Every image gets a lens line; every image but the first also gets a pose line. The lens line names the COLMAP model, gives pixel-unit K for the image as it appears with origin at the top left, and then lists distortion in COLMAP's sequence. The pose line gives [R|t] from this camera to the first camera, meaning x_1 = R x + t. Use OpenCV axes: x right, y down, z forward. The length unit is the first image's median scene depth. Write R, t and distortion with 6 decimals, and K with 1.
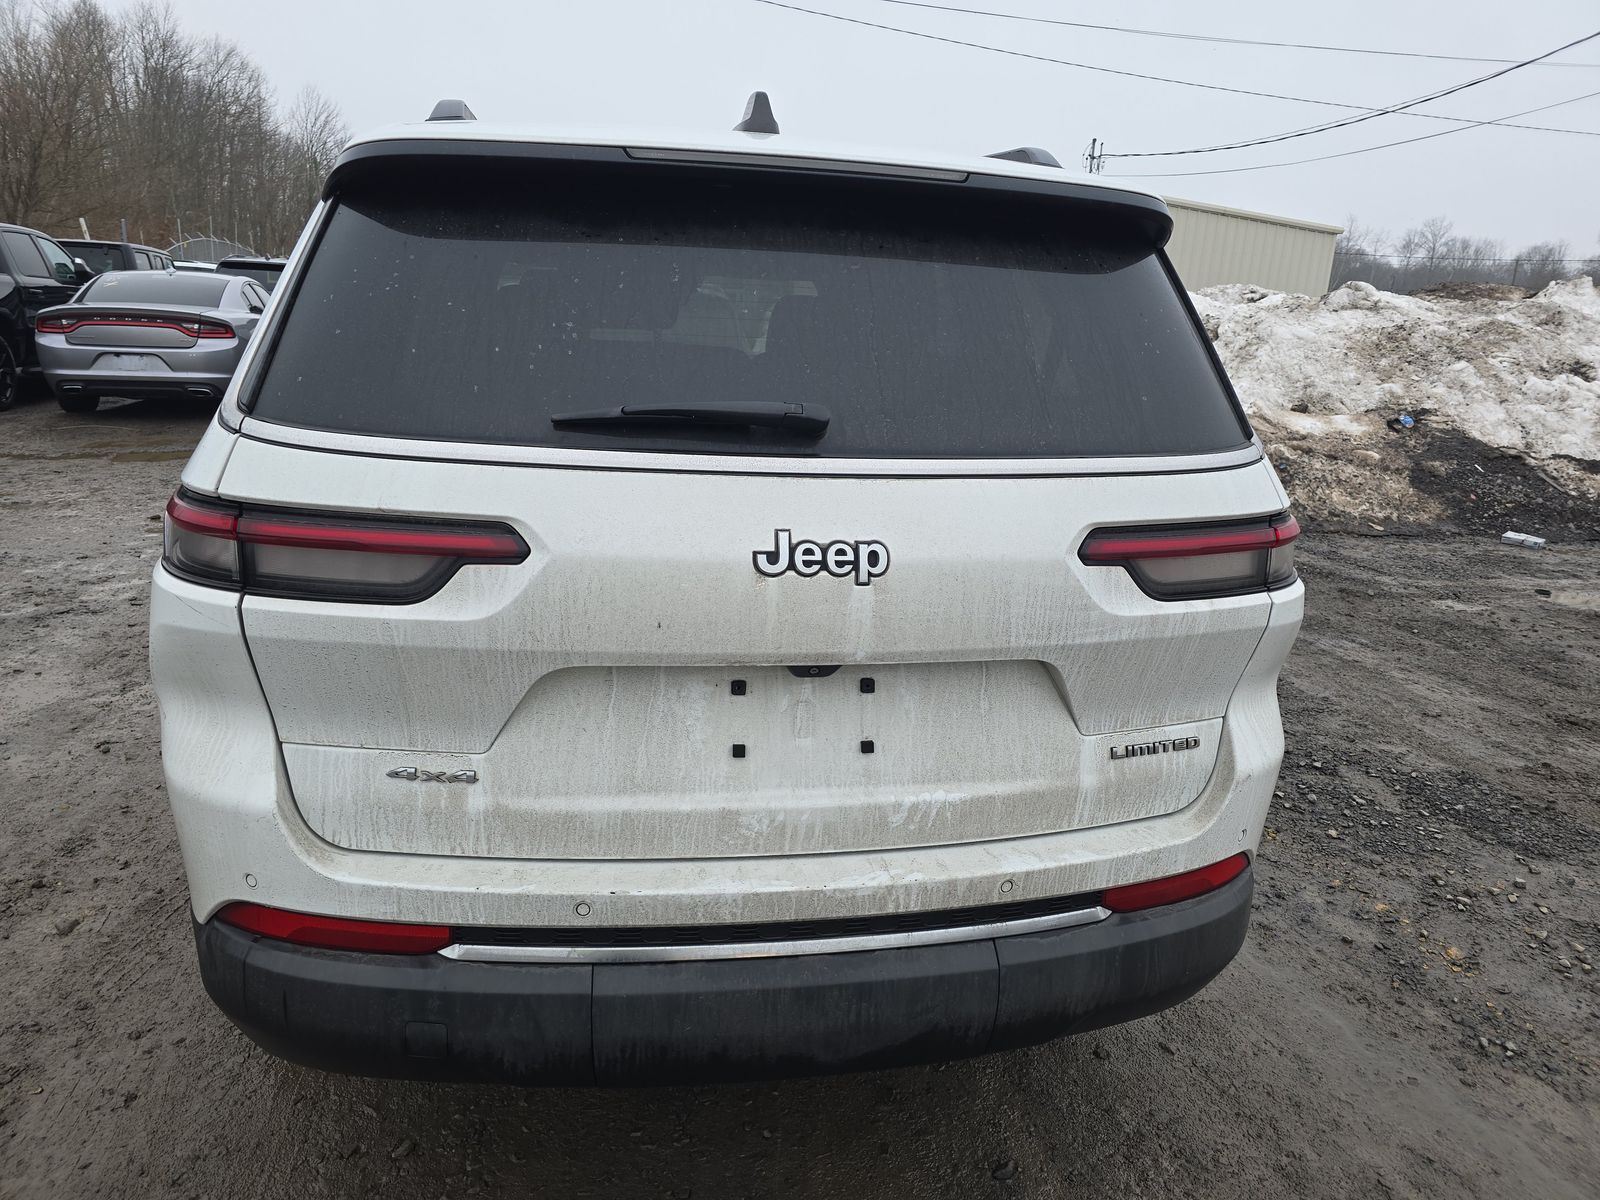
lens RADIAL K [[1112.9, 0, 825.5], [0, 1112.9, 593.7], [0, 0, 1]] dist [0.065058, -0.069396]
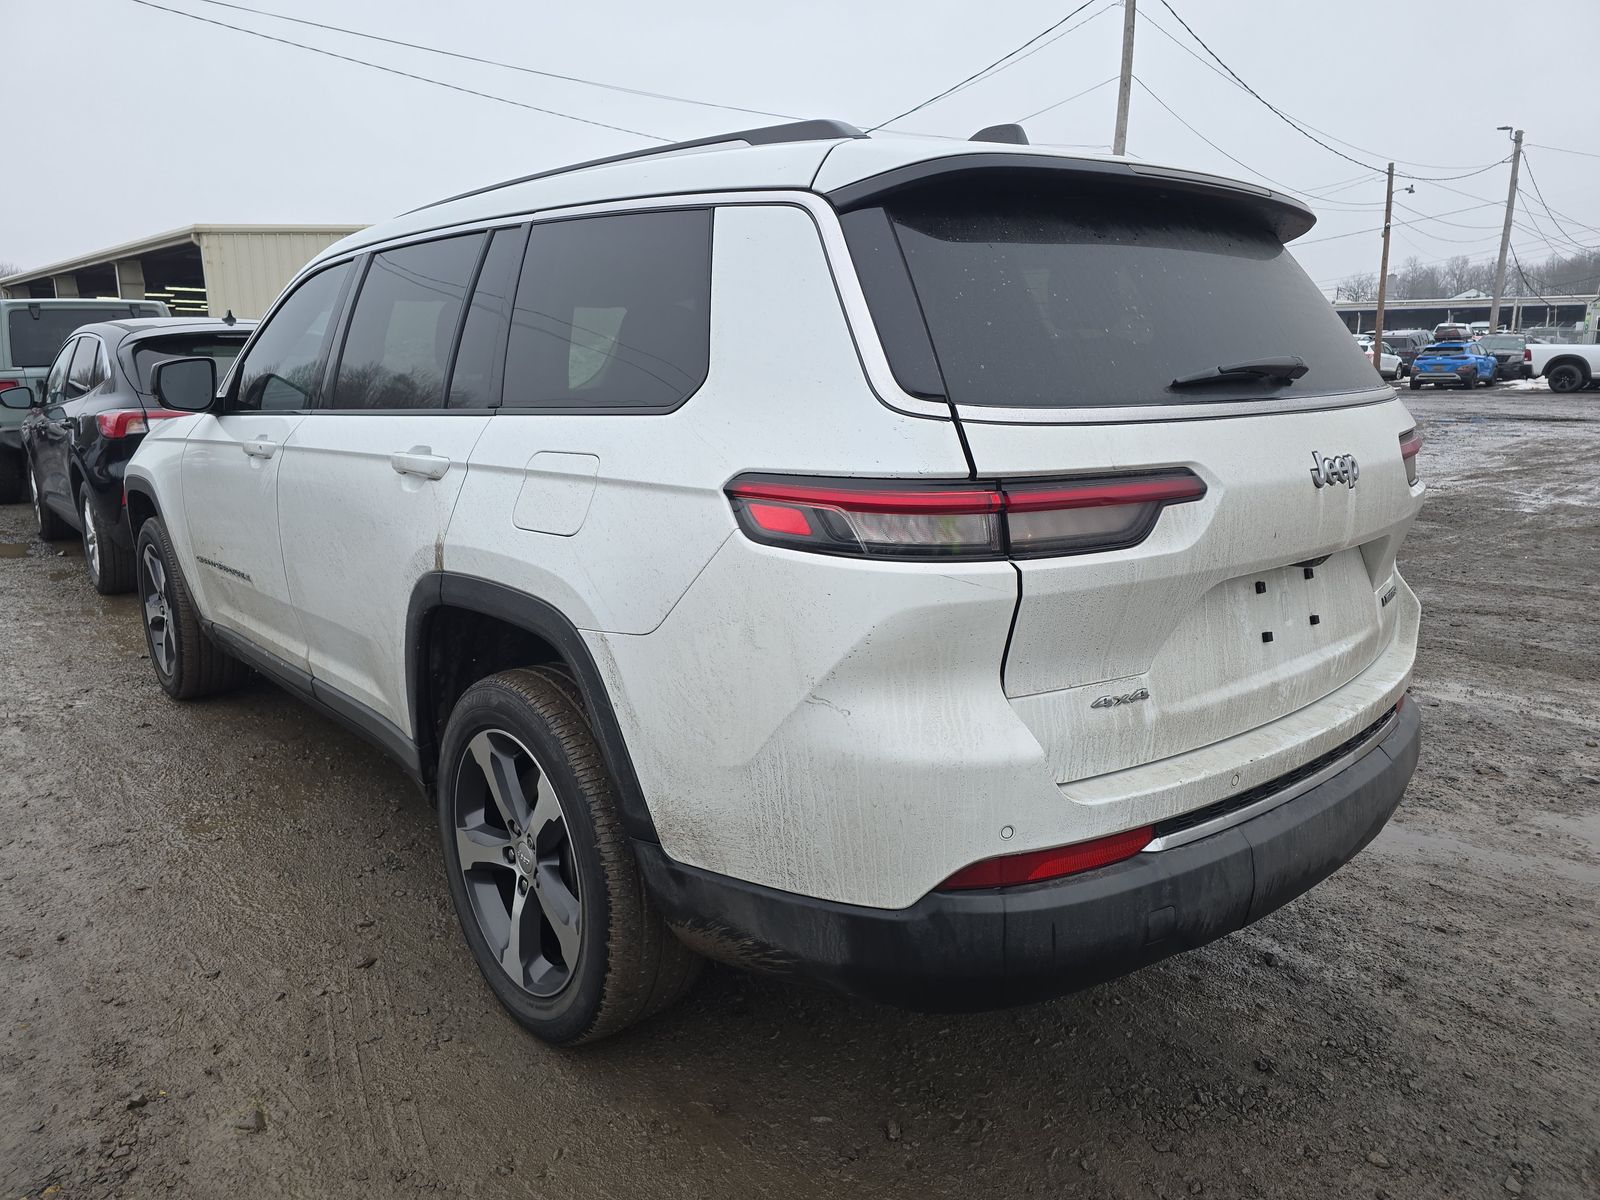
lens RADIAL K [[1112.9, 0, 825.5], [0, 1112.9, 593.7], [0, 0, 1]] dist [0.065058, -0.069396]
pose [[0.846059, -0.161293, 0.508103, -1.170477], [0.178656, 0.983800, 0.014814, -0.015536], [-0.502261, 0.078242, 0.861169, 0.154967]]
